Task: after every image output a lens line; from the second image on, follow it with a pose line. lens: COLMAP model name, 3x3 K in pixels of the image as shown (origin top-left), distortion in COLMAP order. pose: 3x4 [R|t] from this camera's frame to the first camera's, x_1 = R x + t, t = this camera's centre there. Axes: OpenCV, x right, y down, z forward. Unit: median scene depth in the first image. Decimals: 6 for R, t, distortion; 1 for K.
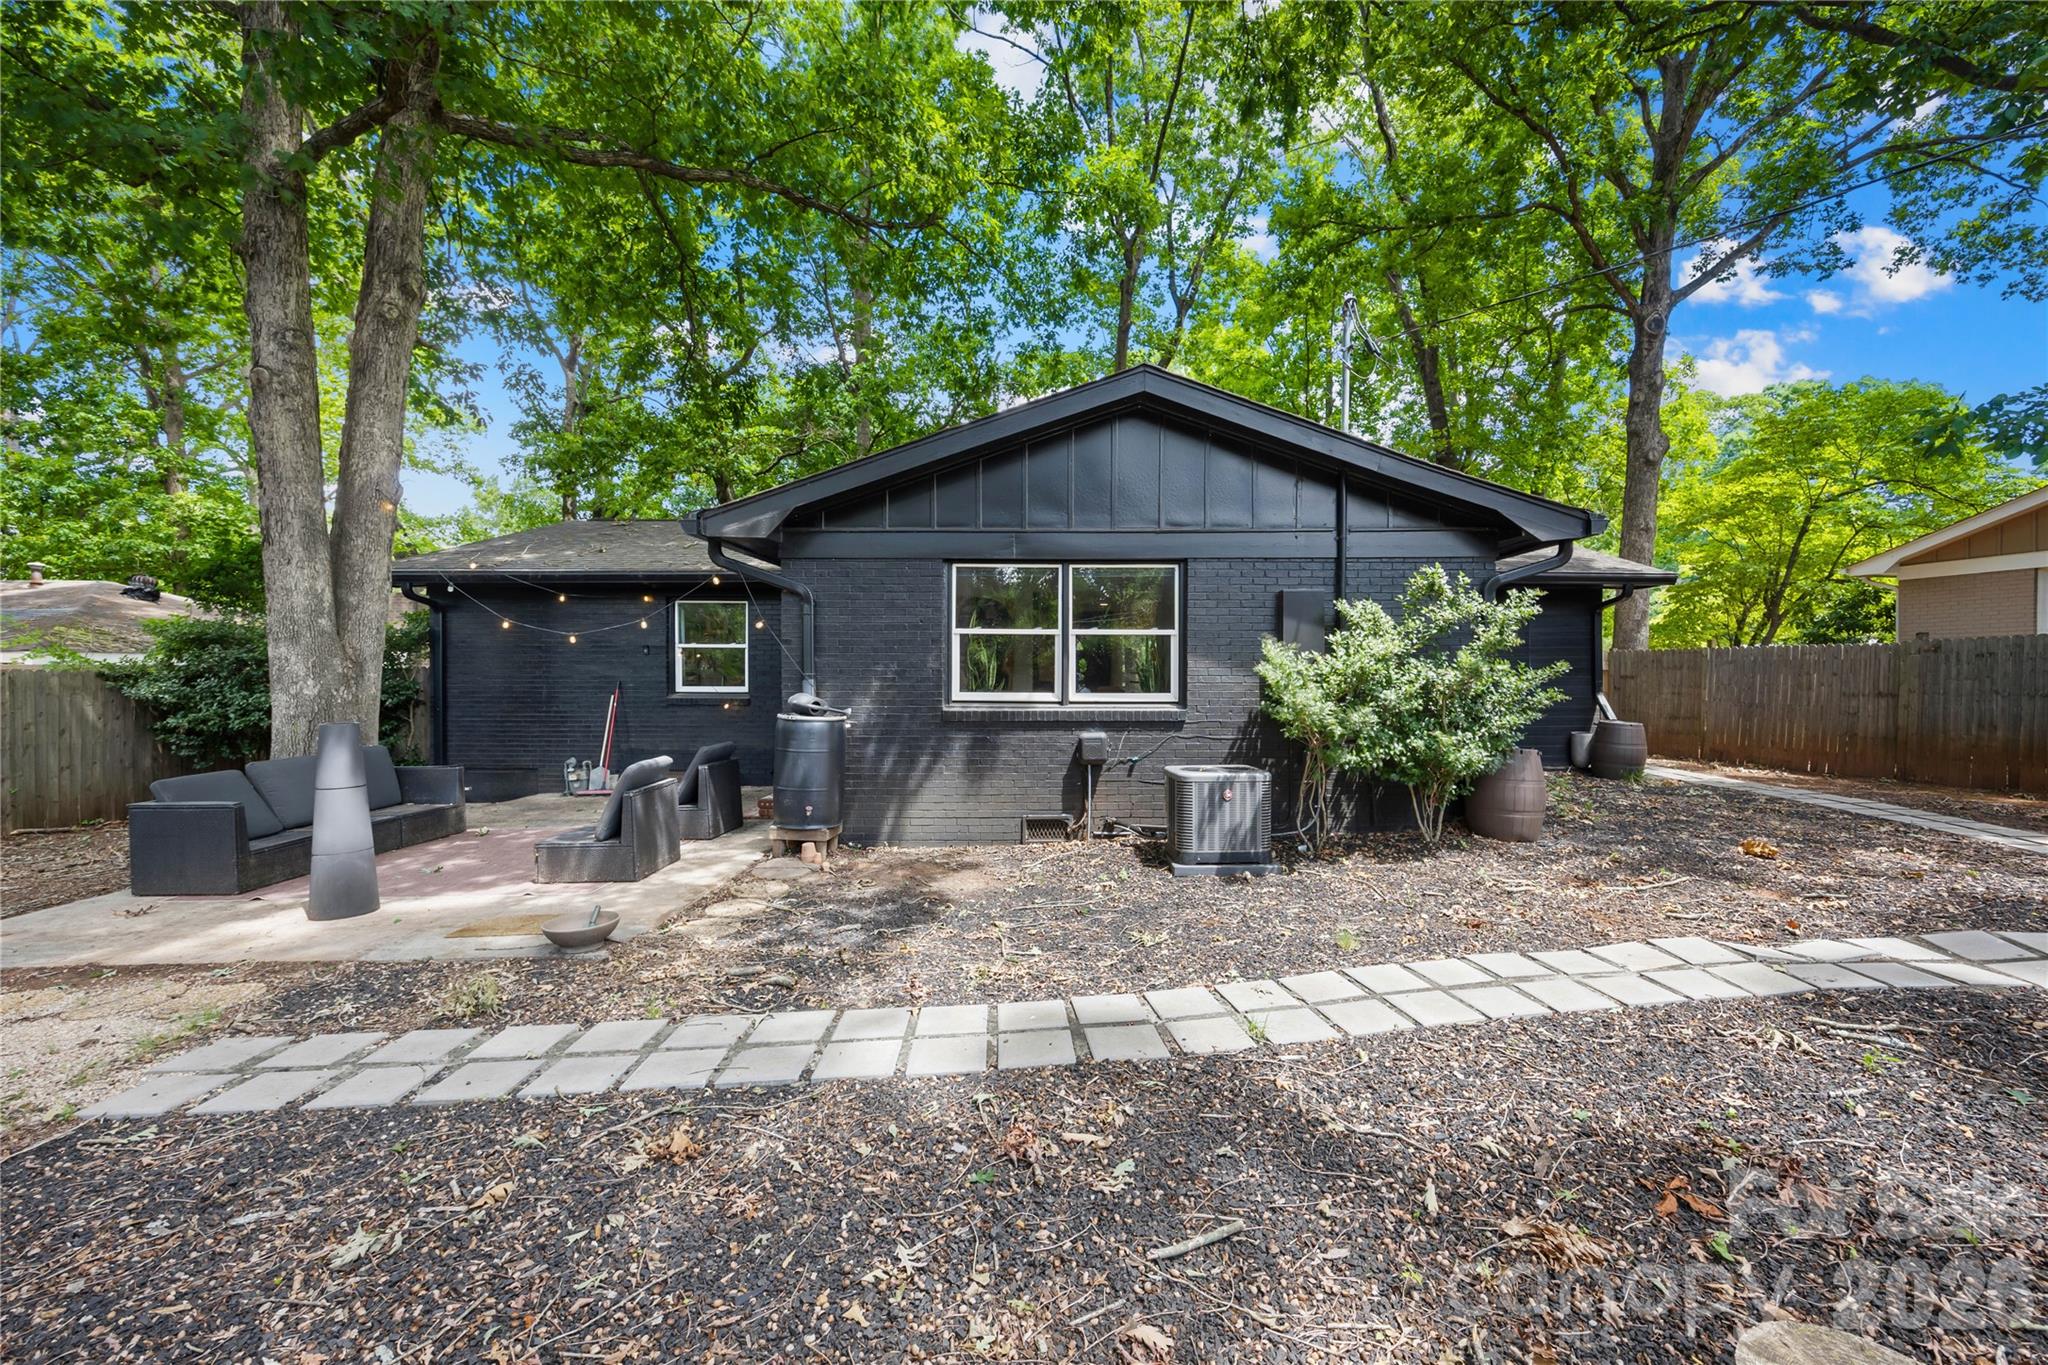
lens RADIAL K [[790.5, 0, 1043.4], [0, 790.5, 682.3], [0, 0, 1]] dist [0.001068, 0.000217]
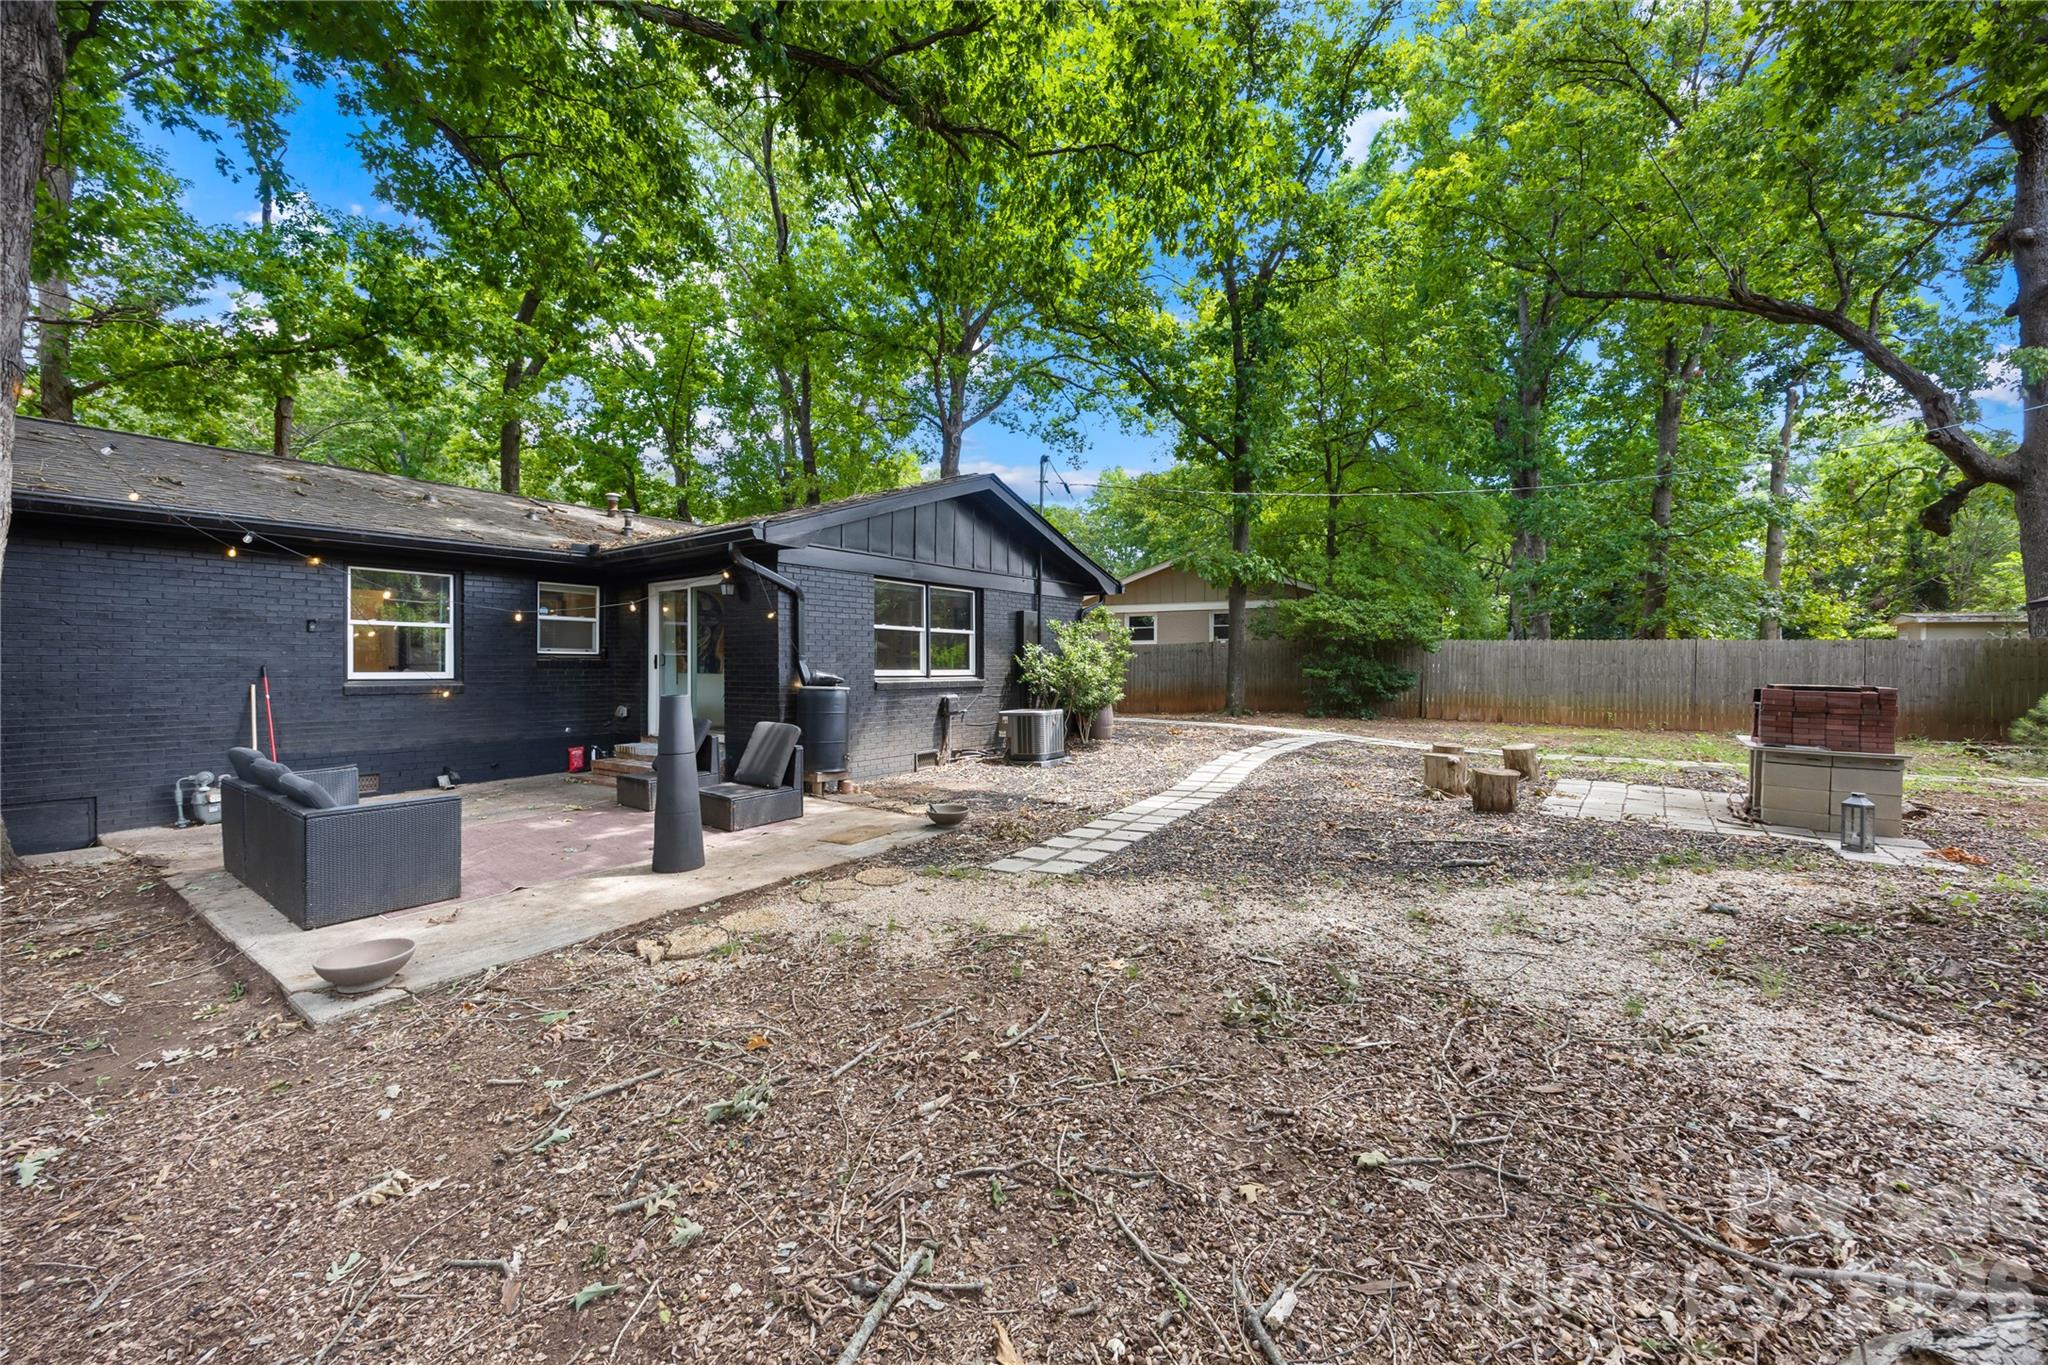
lens RADIAL K [[782.4, 0, 1020.2], [0, 782.4, 670.0], [0, 0, 1]] dist [-0.001263, 0.000108]
pose [[0.595722, -0.004805, 0.803176, -1.065136], [0.011835, 0.999926, -0.002796, 0.019990], [-0.803104, 0.011172, 0.595735, -0.035118]]
